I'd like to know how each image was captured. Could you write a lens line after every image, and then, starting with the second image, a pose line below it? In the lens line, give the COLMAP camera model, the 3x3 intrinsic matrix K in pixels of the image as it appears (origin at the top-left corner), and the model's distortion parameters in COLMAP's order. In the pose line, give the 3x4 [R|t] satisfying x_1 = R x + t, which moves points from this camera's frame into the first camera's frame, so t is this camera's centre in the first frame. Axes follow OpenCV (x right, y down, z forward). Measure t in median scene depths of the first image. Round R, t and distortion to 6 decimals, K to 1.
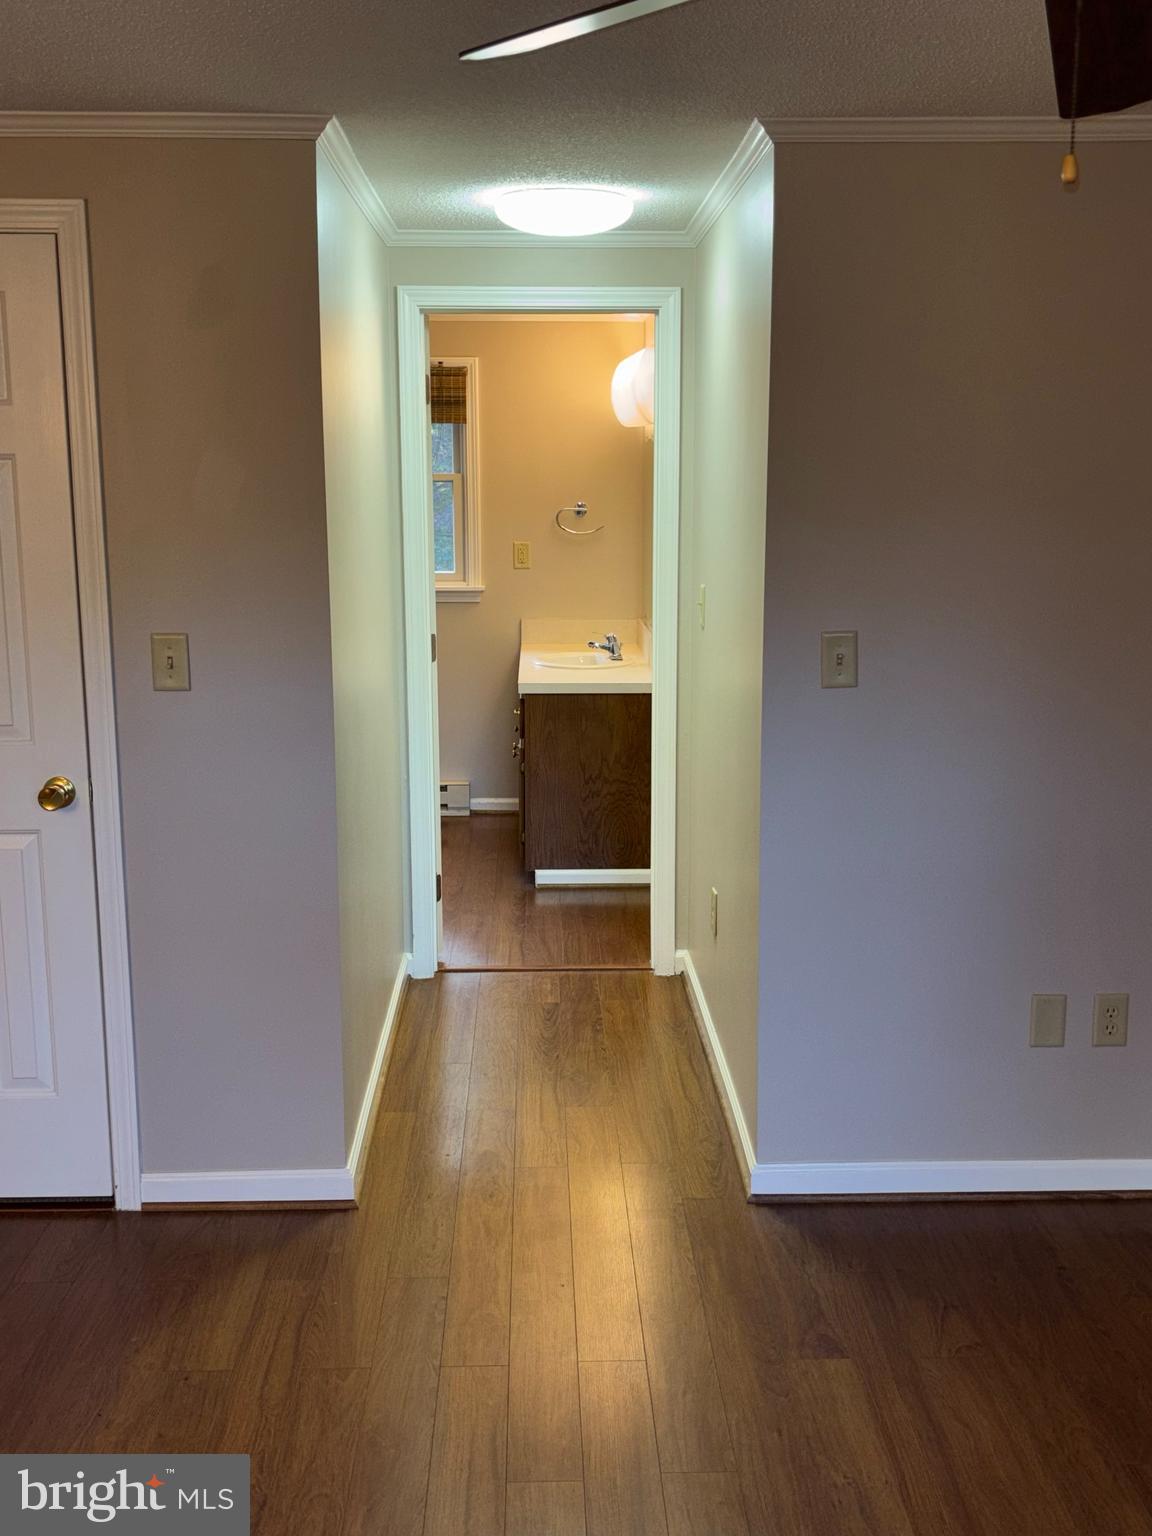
lens RADIAL K [[1665.5, 0, 572.0], [0, 1665.5, 763.9], [0, 0, 1]] dist [0.027702, 0.000000]
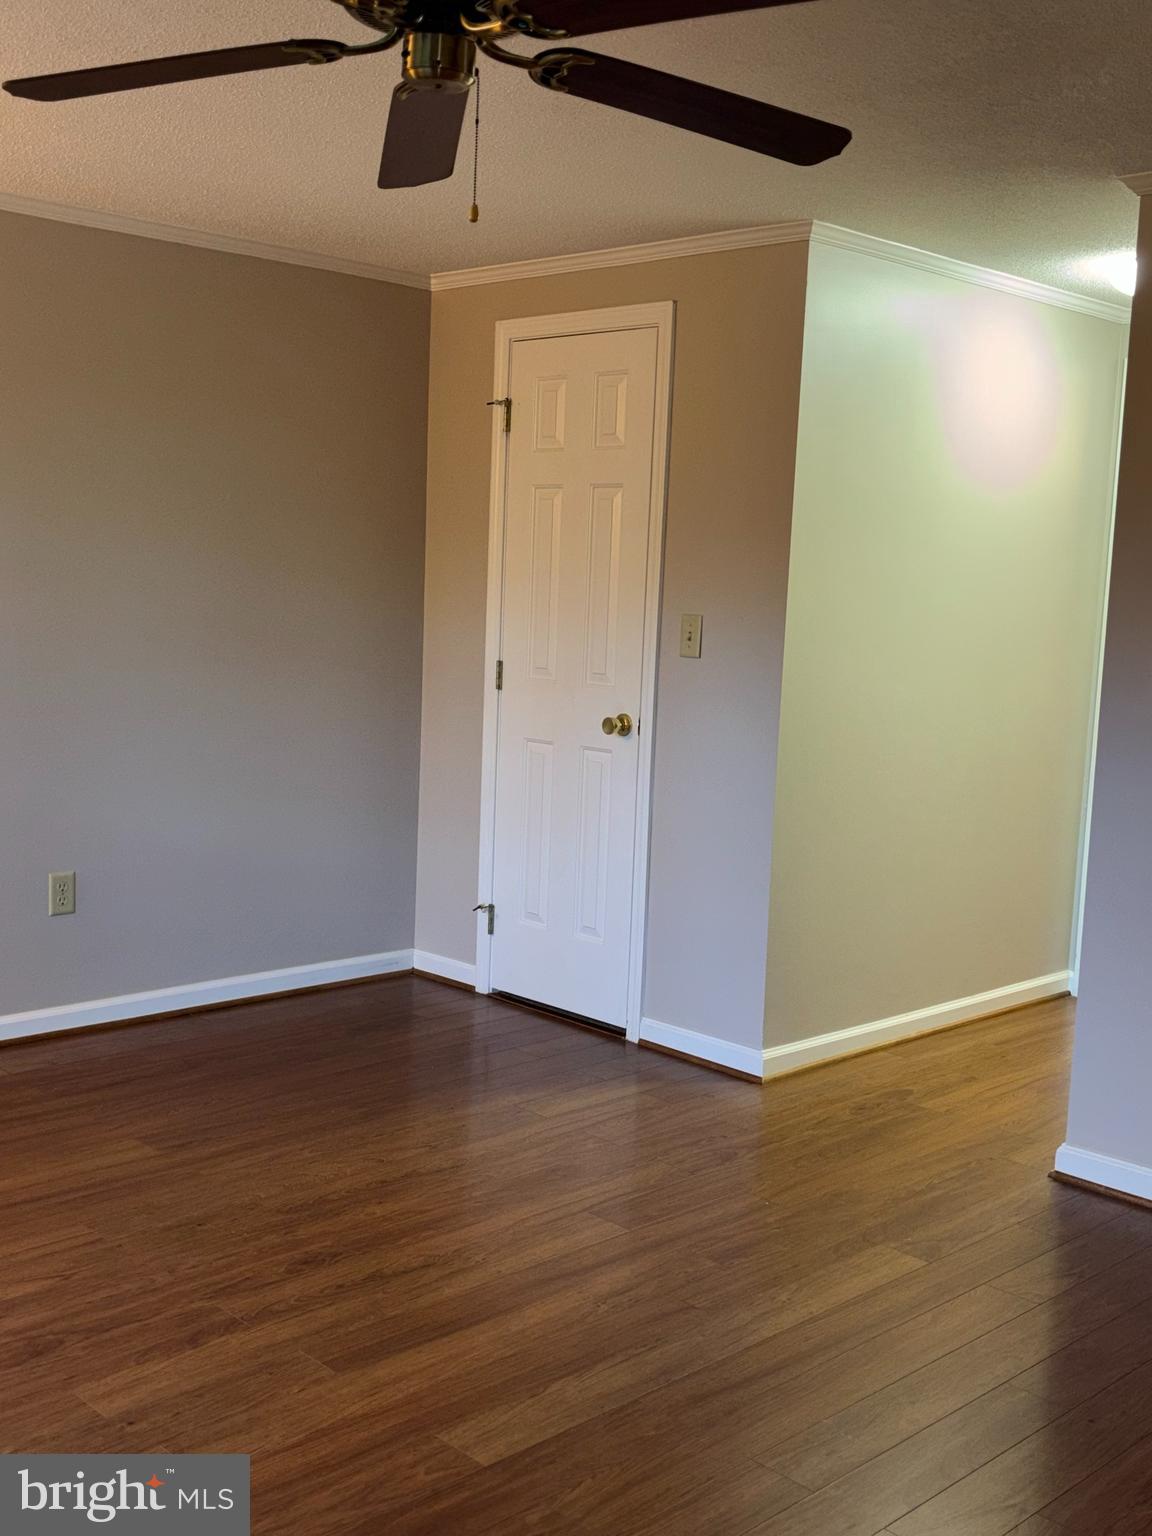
lens RADIAL K [[1665.5, 0, 580.7], [0, 1665.5, 783.2], [0, 0, 1]] dist [0.027702, 0.000000]
pose [[0.685297, 0.124537, -0.717536, 0.674703], [-0.169139, 0.985546, 0.009514, 0.058863], [0.708350, 0.114843, 0.696456, 0.013778]]
